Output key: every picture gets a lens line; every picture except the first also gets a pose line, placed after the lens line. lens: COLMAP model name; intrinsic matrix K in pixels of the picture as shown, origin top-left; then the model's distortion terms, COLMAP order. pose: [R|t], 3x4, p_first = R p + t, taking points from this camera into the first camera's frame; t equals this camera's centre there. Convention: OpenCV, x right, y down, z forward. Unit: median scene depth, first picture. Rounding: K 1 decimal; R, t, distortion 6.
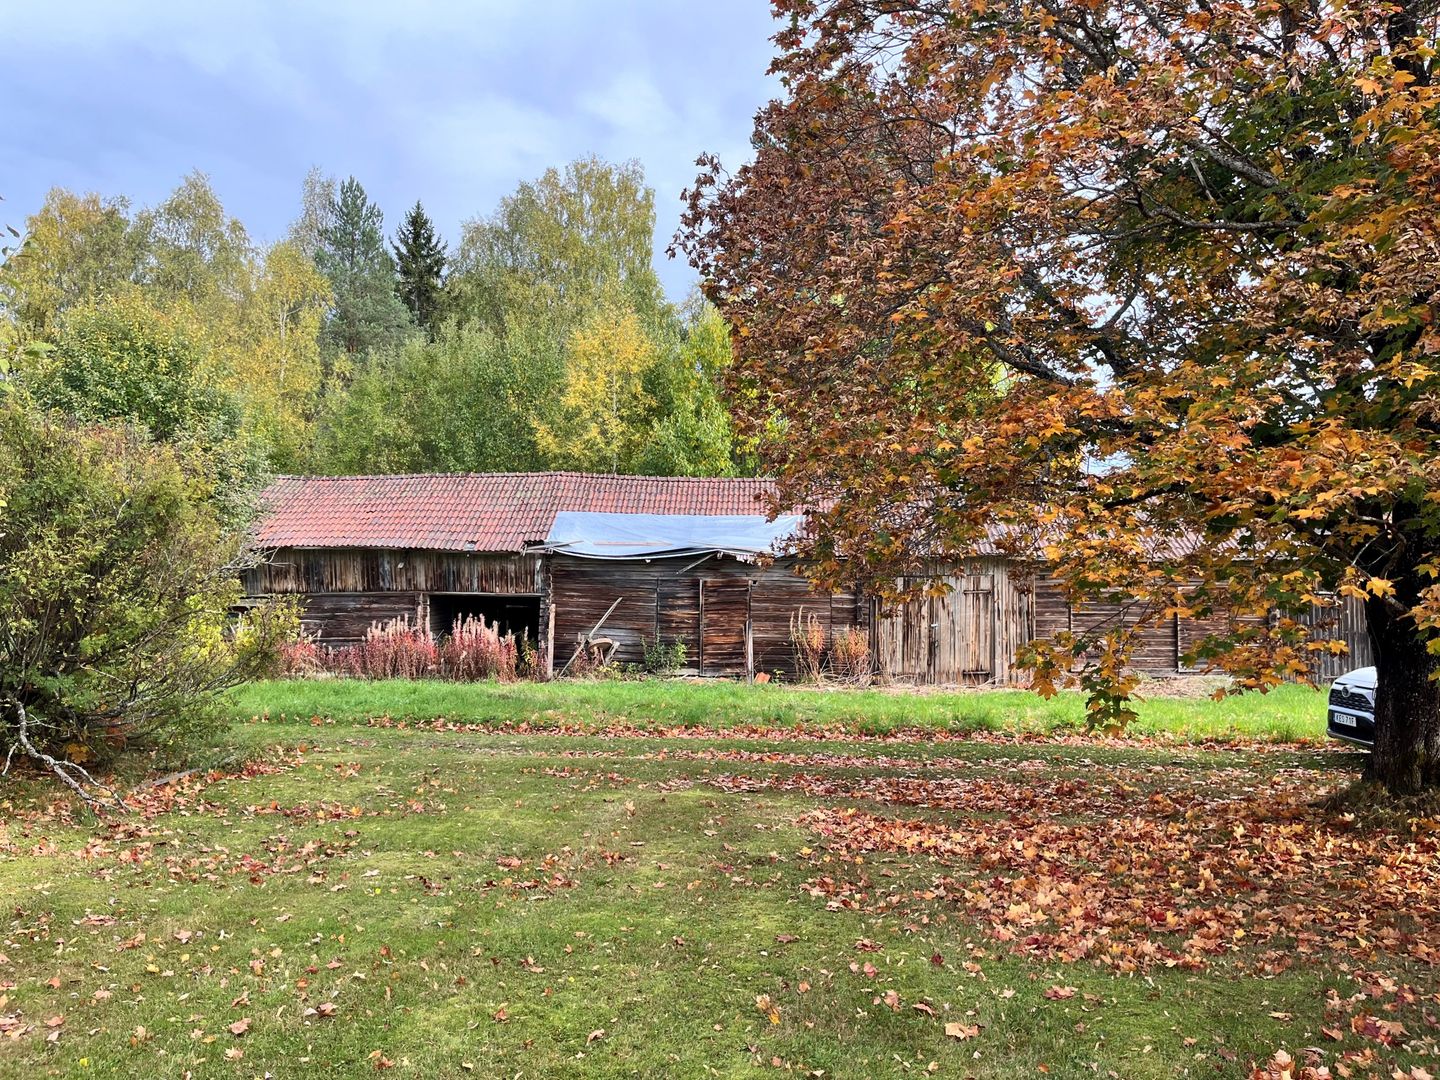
lens RADIAL K [[1098.4, 0, 713.6], [0, 1098.4, 532.4], [0, 0, 1]] dist [0.066729, -0.008911]
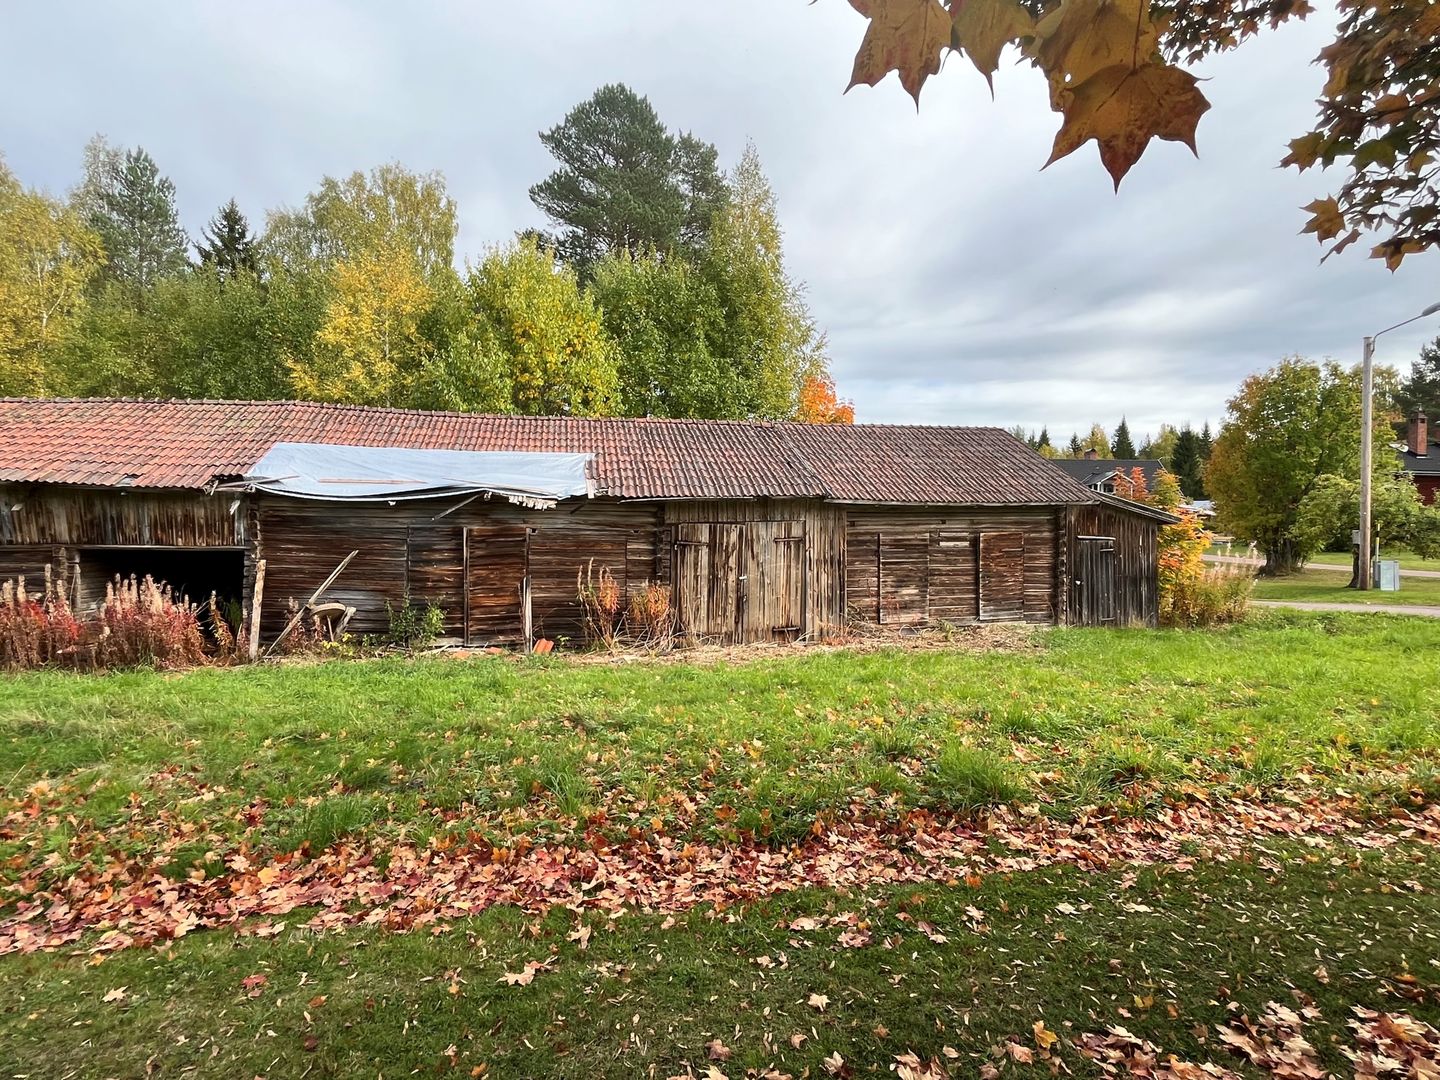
lens RADIAL K [[711.8, 0, 716.0], [0, 711.8, 540.5], [0, 0, 1]] dist [-0.009966, -0.000455]
pose [[0.966389, -0.006302, 0.257008, 0.032562], [-0.002088, 0.999474, 0.032359, 0.035500], [-0.257077, -0.031808, 0.965867, 0.451348]]
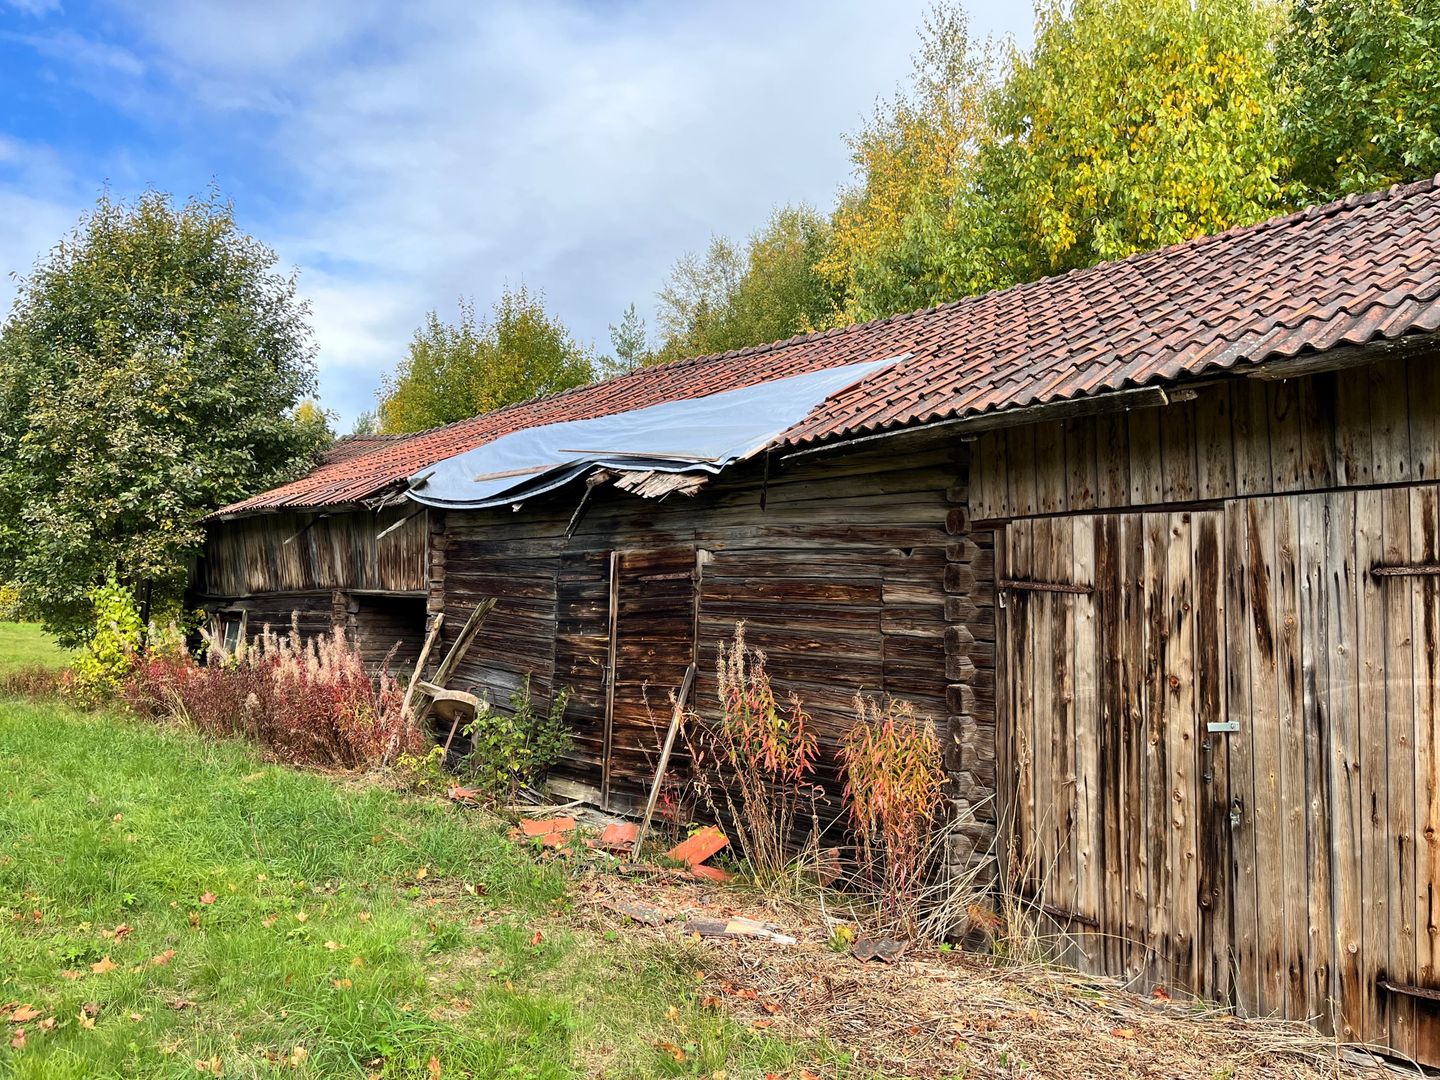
lens RADIAL K [[1098.4, 0, 720.9], [0, 1098.4, 544.2], [0, 0, 1]] dist [0.066729, -0.008911]
pose [[0.683530, -0.032218, -0.729211, 0.292242], [-0.006695, 0.998707, -0.050401, 0.059579], [0.729892, 0.039333, 0.682430, 0.772920]]
